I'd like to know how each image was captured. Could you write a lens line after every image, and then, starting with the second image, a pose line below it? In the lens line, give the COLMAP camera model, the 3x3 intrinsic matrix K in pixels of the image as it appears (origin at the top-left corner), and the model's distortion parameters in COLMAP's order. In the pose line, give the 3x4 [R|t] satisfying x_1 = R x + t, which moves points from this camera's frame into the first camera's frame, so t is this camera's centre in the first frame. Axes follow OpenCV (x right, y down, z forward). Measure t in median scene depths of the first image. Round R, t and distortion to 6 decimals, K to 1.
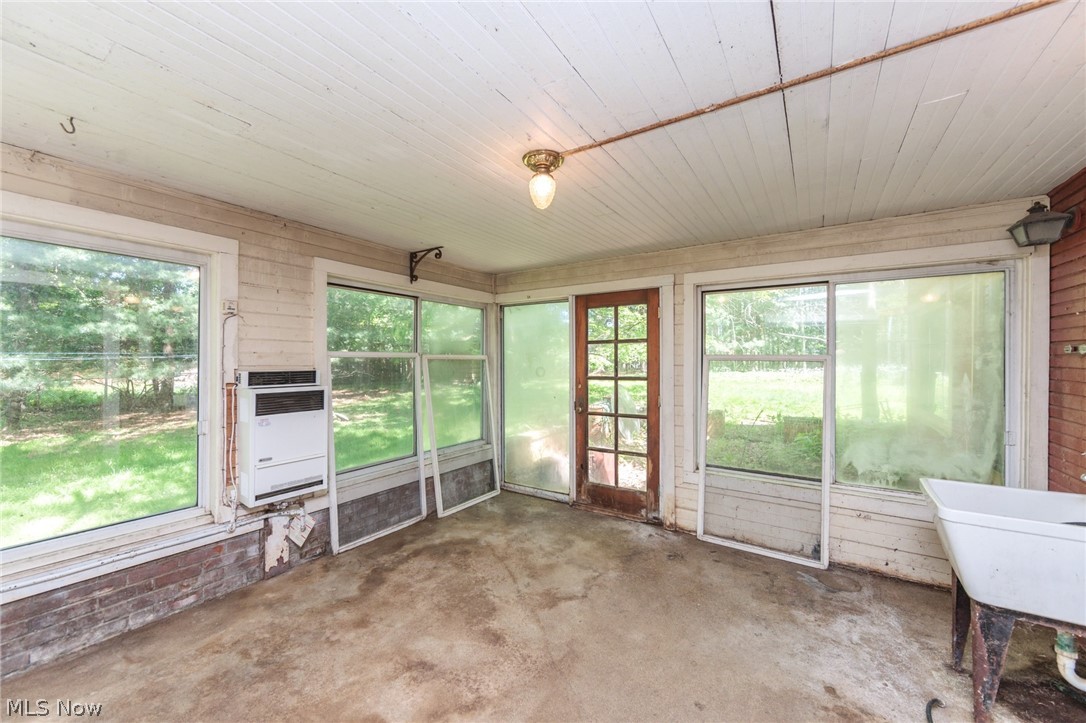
lens RADIAL K [[428.9, 0, 541.6], [0, 428.9, 361.1], [0, 0, 1]] dist [0.001405, -0.000807]
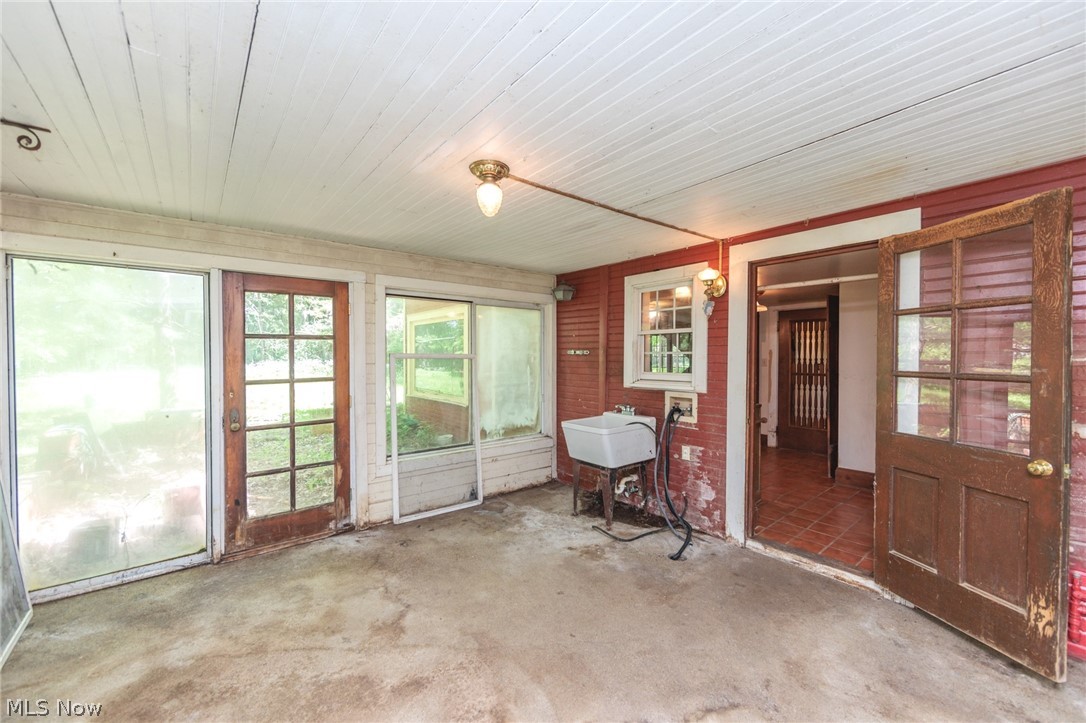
lens RADIAL K [[428.9, 0, 546.7], [0, 428.9, 363.0], [0, 0, 1]] dist [0.001405, -0.000807]
pose [[0.284905, -0.019153, 0.958364, -0.570597], [0.002851, 0.999813, 0.019133, -0.010977], [-0.958552, -0.002719, 0.284906, 0.338854]]
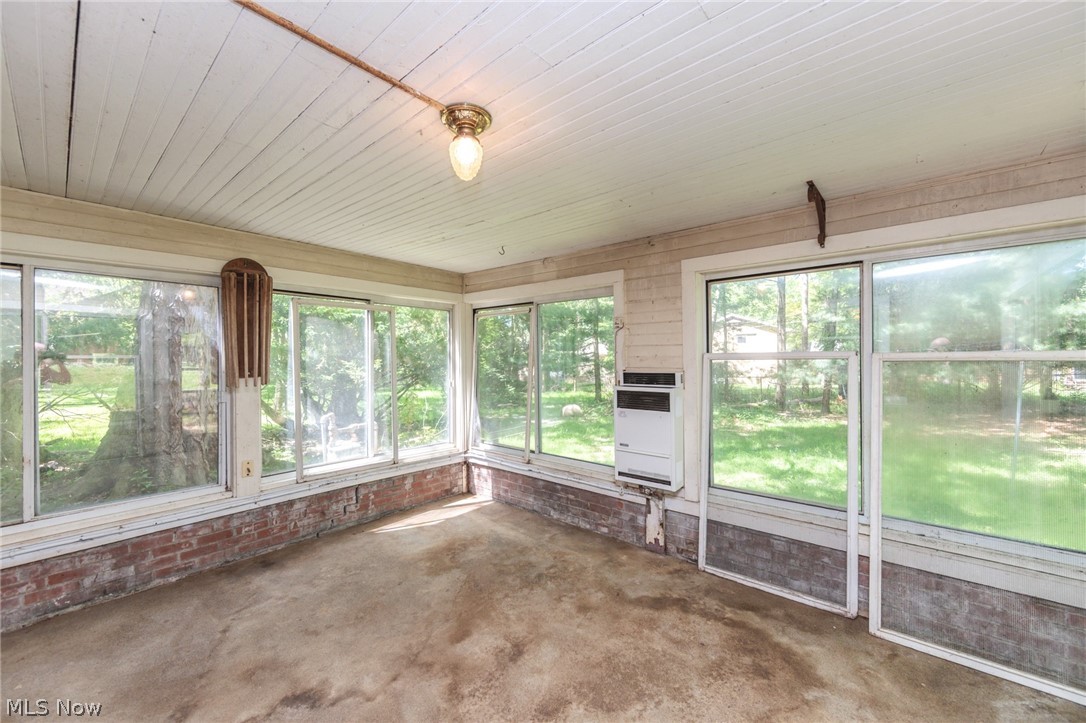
lens RADIAL K [[428.9, 0, 549.3], [0, 428.9, 363.0], [0, 0, 1]] dist [0.001405, -0.000807]
pose [[-0.136745, 0.004520, -0.990596, 0.462212], [0.001454, 0.999989, 0.004363, -0.006283], [0.990605, -0.000843, -0.136750, 0.749518]]
